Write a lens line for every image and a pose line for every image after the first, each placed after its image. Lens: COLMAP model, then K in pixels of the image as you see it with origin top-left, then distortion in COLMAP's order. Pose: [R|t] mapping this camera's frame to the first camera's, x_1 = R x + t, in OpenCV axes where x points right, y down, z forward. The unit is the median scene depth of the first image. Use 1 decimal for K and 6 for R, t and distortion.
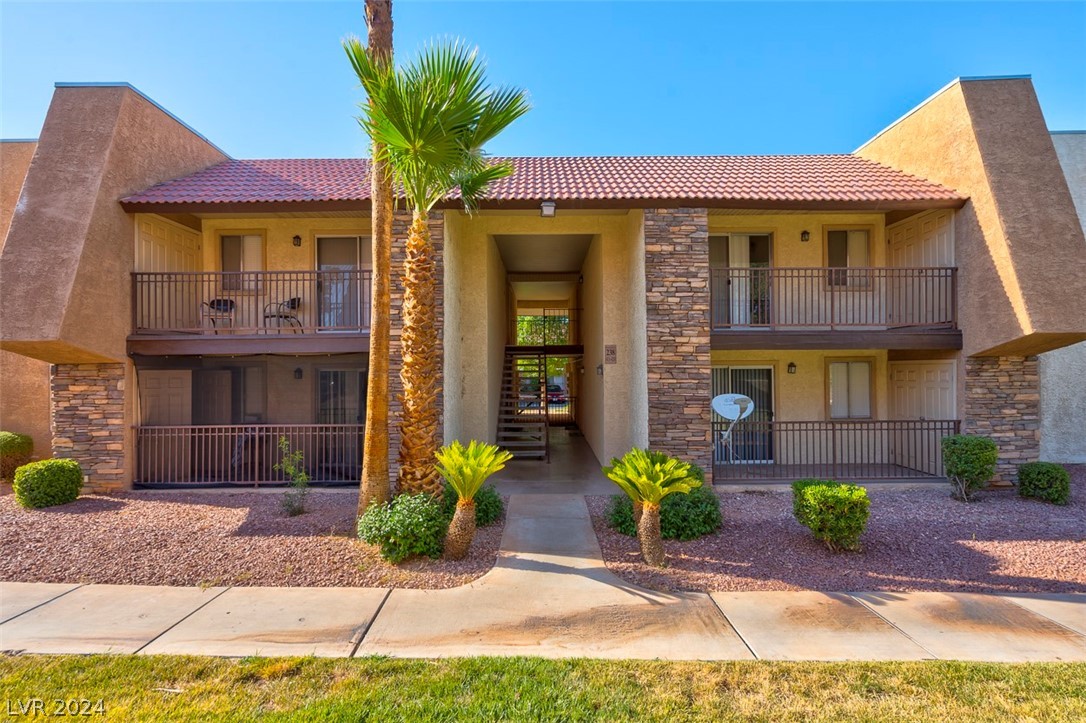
lens RADIAL K [[513.3, 0, 543.0], [0, 513.3, 361.5], [0, 0, 1]] dist [0.000783, 0.000213]
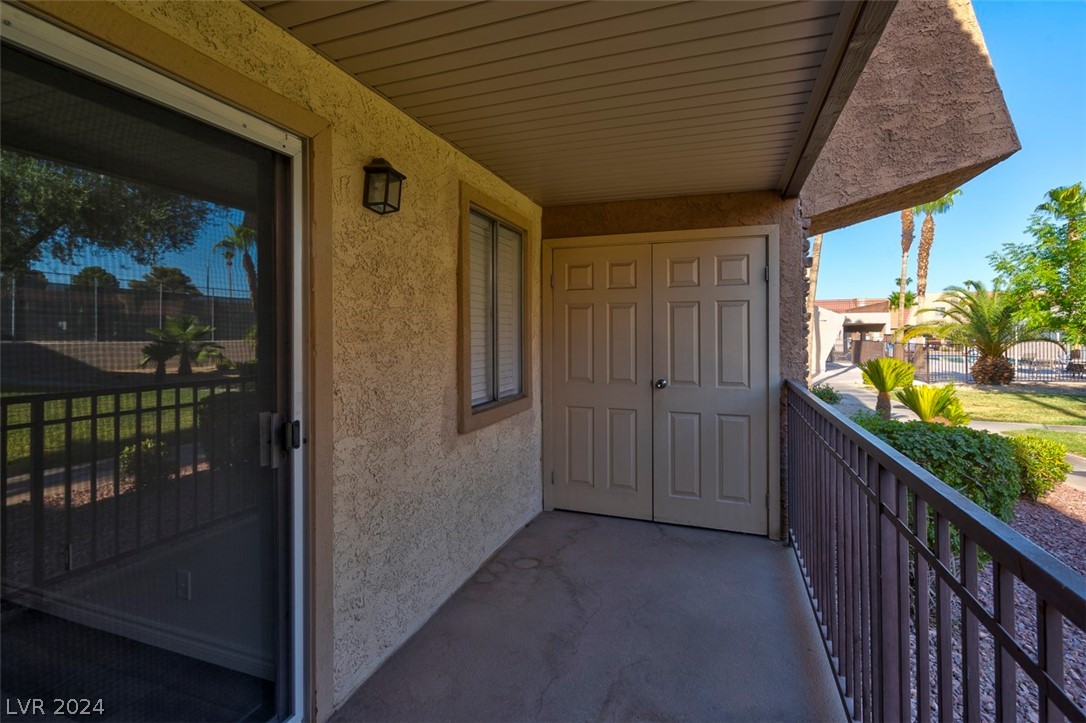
lens RADIAL K [[501.6, 0, 544.1], [0, 501.6, 330.3], [0, 0, 1]] dist [-0.004082, 0.000966]
pose [[0.346522, 0.016163, 0.937903, 0.404007], [-0.013539, 0.999834, -0.012228, 0.087642], [-0.937944, -0.008461, 0.346683, 1.082394]]
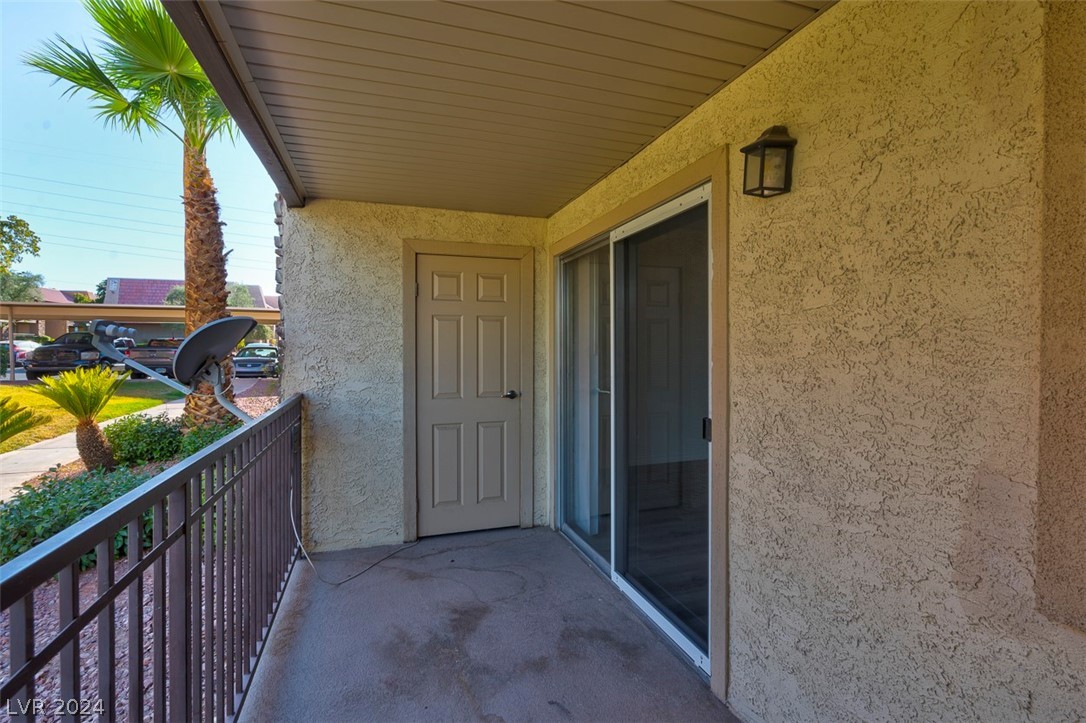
lens RADIAL K [[499.8, 0, 540.5], [0, 499.8, 342.3], [0, 0, 1]] dist [-0.000522, 0.000913]
pose [[0.309039, -0.002559, -0.951046, 0.757681], [0.015200, 0.999882, 0.002249, 0.084302], [0.950928, -0.015150, 0.309041, 1.093413]]
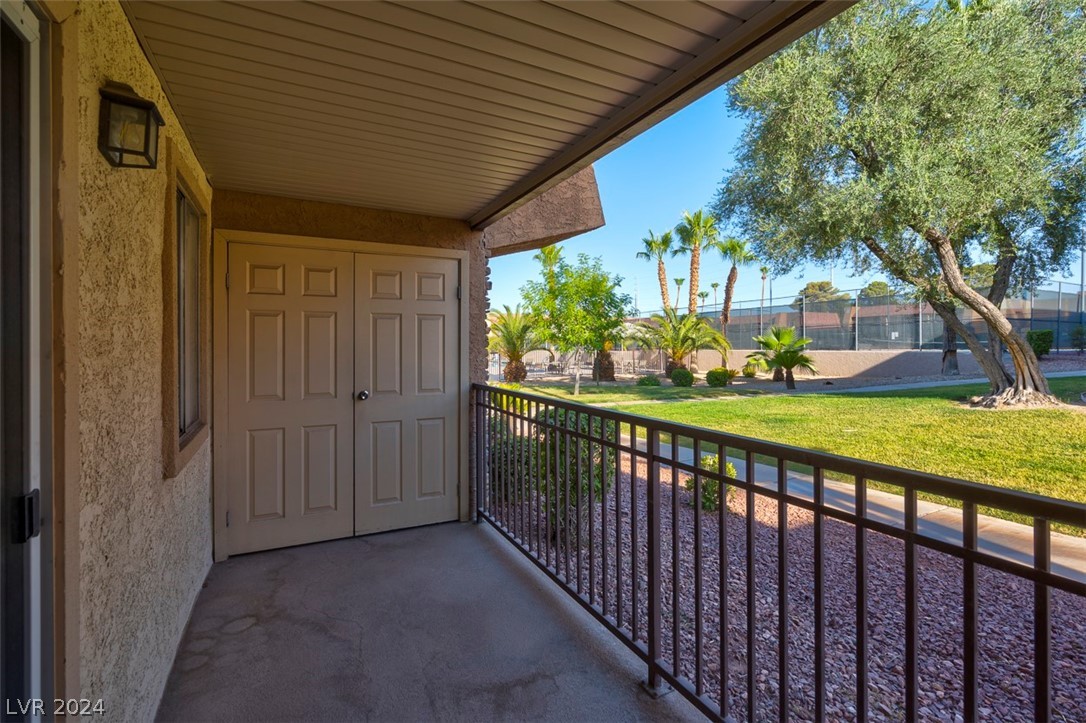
lens RADIAL K [[493.3, 0, 544.2], [0, 493.3, 343.5], [0, 0, 1]] dist [-0.009875, 0.000546]
pose [[-0.445739, 0.012352, 0.895078, 0.399933], [-0.004743, 0.999858, -0.016160, 0.089024], [-0.895150, -0.011448, -0.445617, 1.187134]]
